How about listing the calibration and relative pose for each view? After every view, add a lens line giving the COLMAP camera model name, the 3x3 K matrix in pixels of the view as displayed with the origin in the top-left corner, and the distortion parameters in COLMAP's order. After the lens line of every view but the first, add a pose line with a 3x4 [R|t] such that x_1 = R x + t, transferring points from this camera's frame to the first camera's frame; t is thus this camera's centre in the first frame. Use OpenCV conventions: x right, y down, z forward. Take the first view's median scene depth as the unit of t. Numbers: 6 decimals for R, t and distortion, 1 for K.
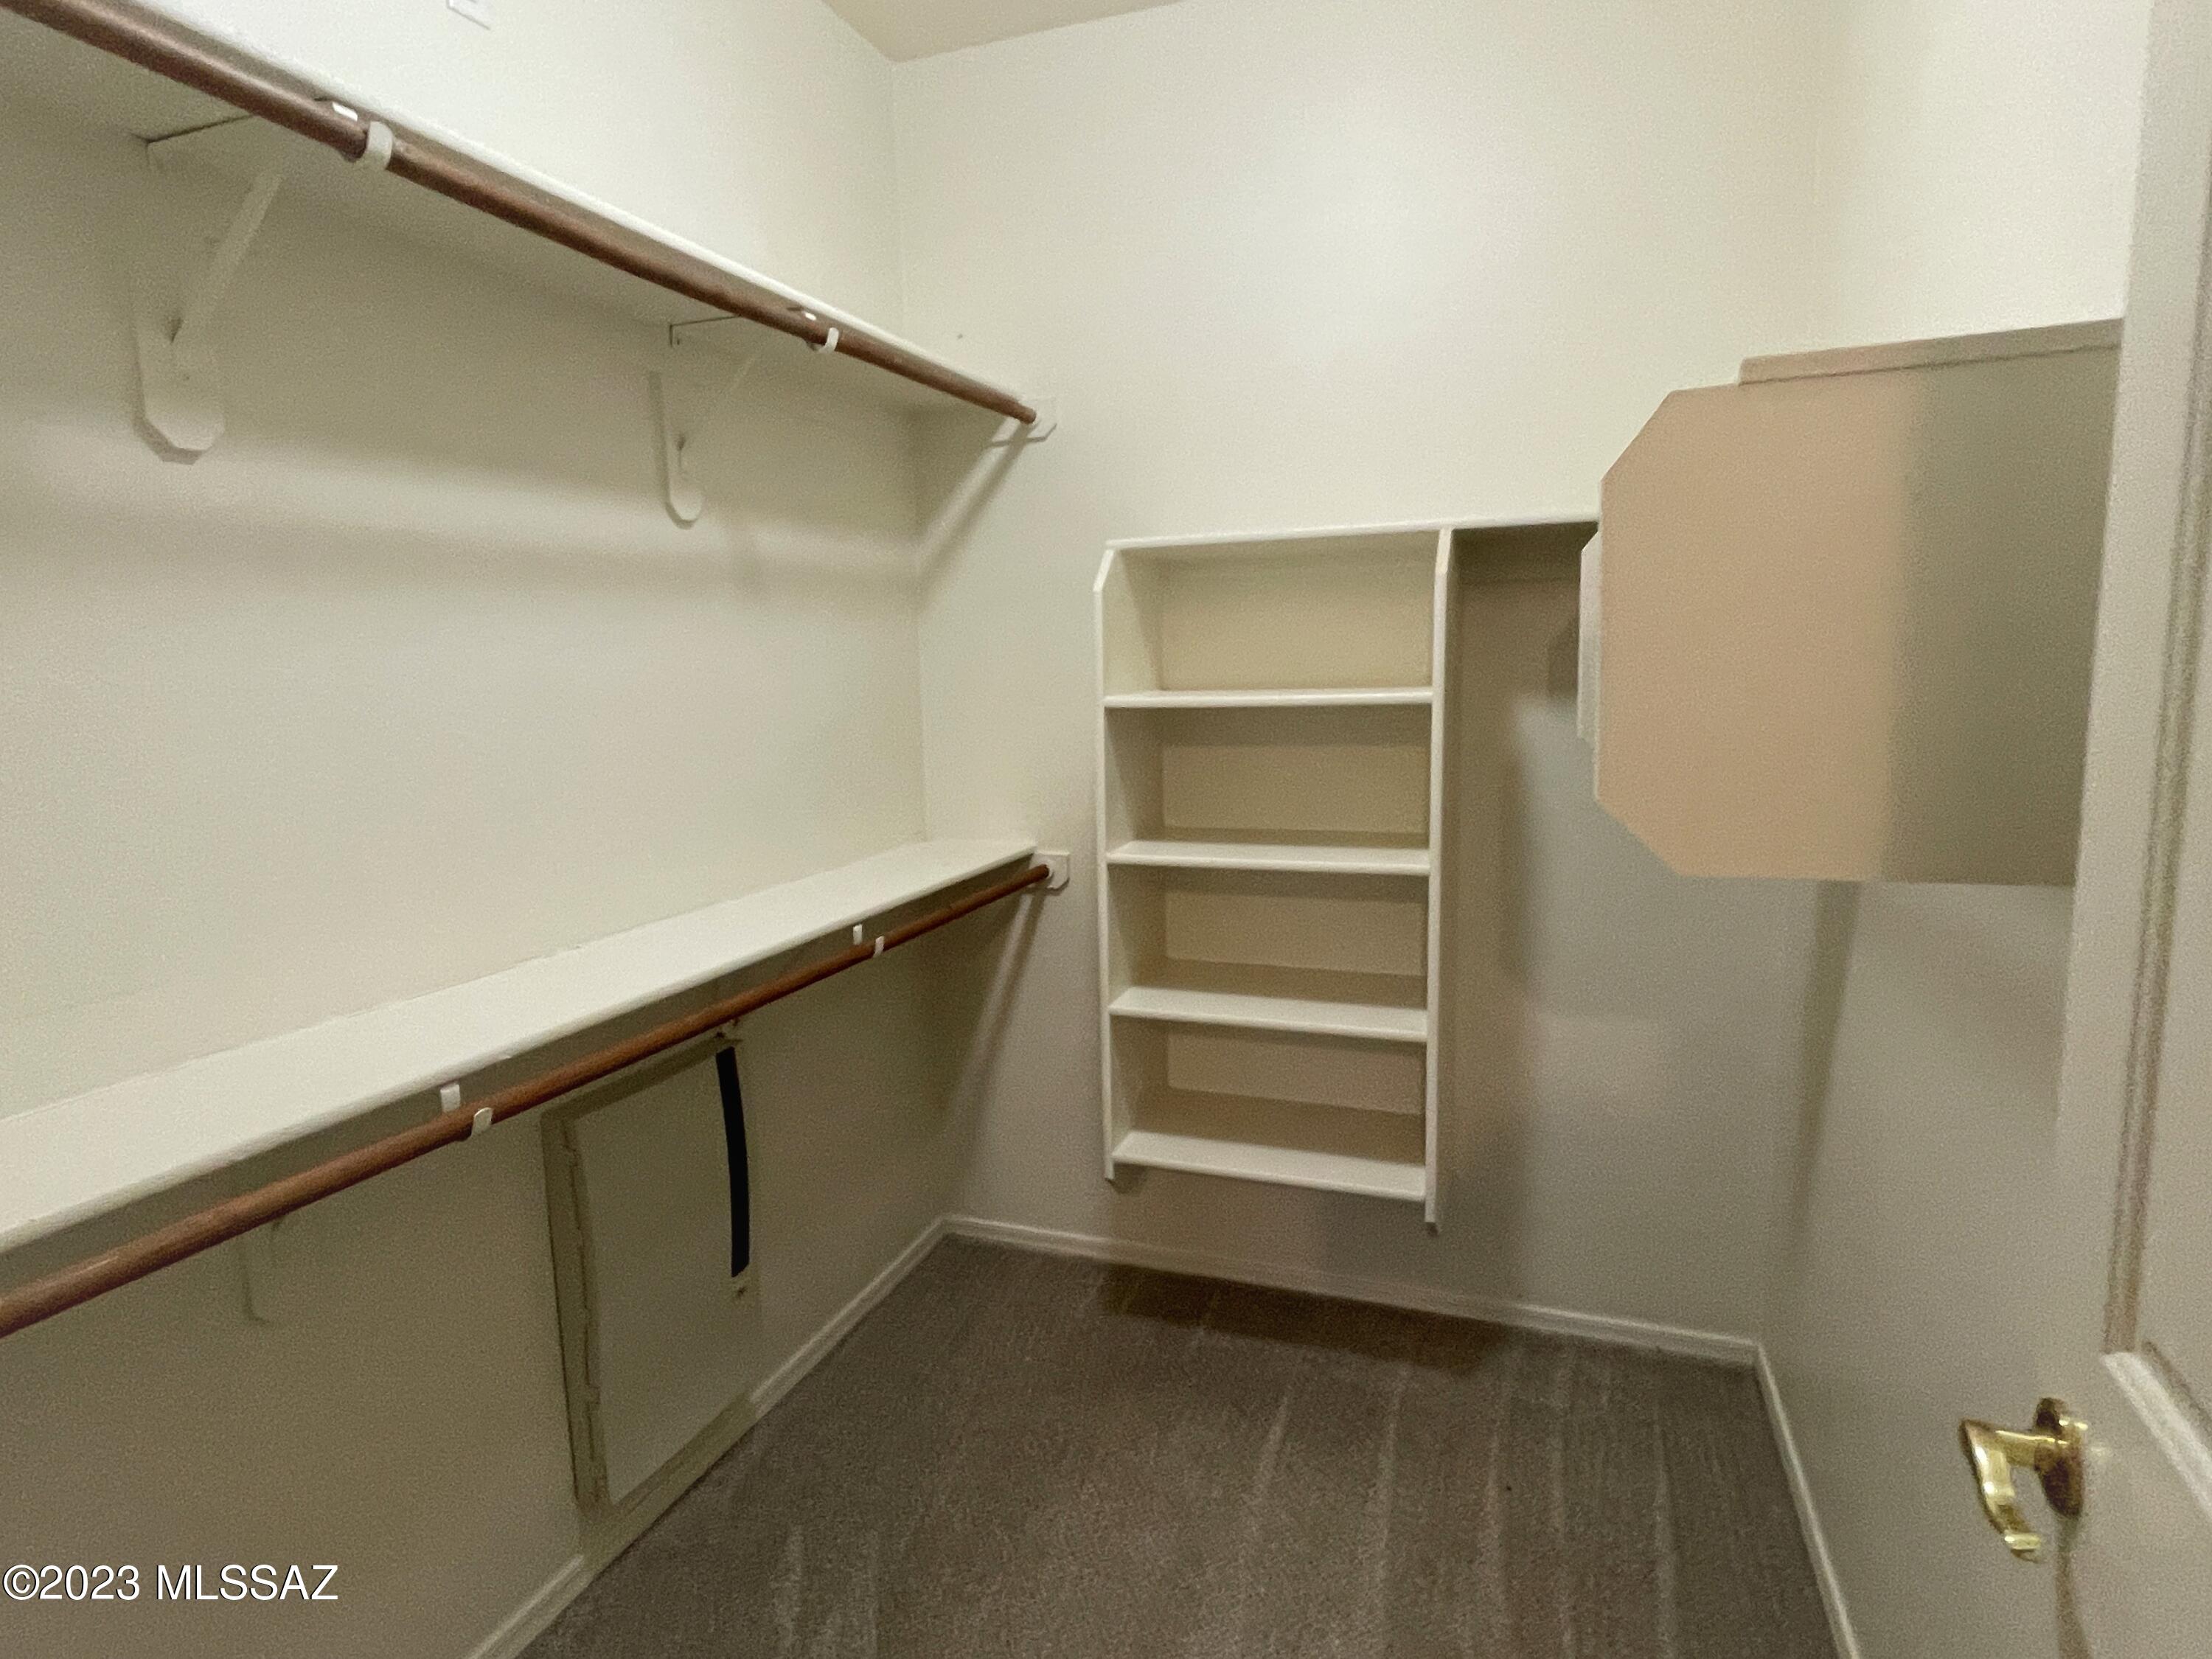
lens RADIAL K [[1244.4, 0, 1107.8], [0, 1244.4, 830.7], [0, 0, 1]] dist [0.010331, -0.008962]
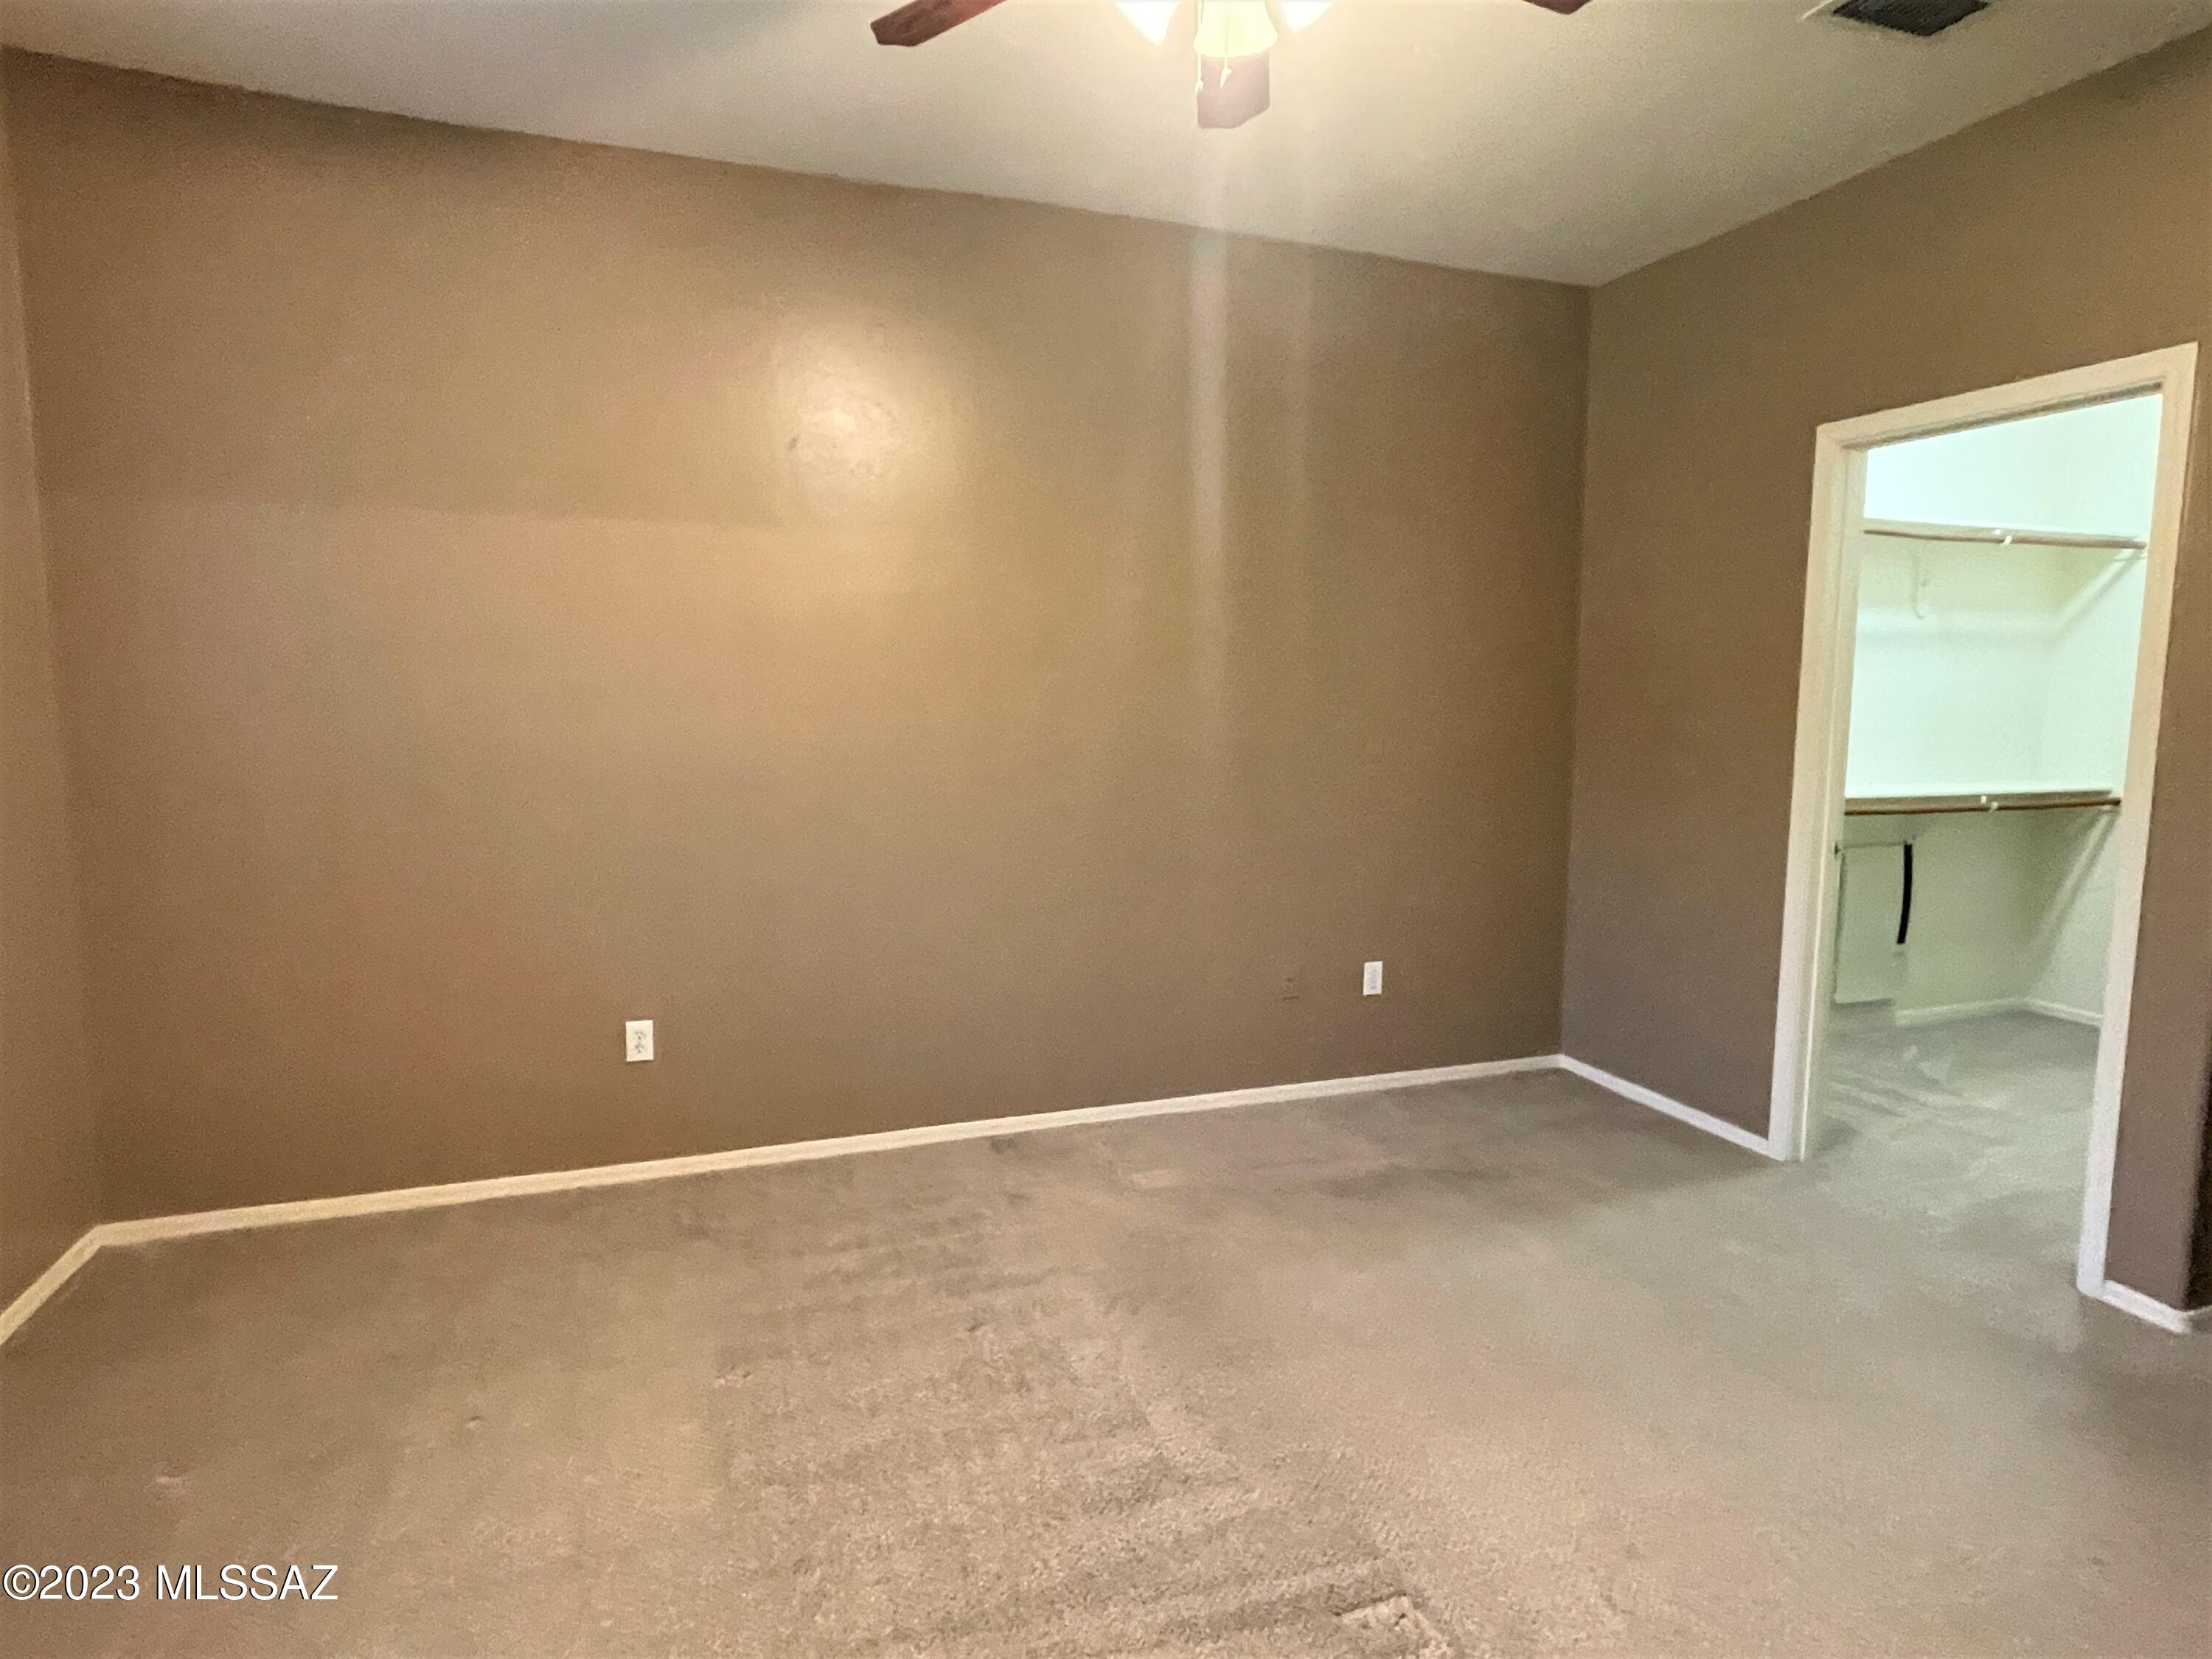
lens RADIAL K [[1244.4, 0, 1105.9], [0, 1244.4, 835.7], [0, 0, 1]] dist [0.010331, -0.008962]
pose [[0.666086, 0.111035, -0.737564, 0.398654], [-0.121720, 0.991783, 0.039381, 0.242911], [0.735876, 0.063545, 0.674128, -1.621044]]
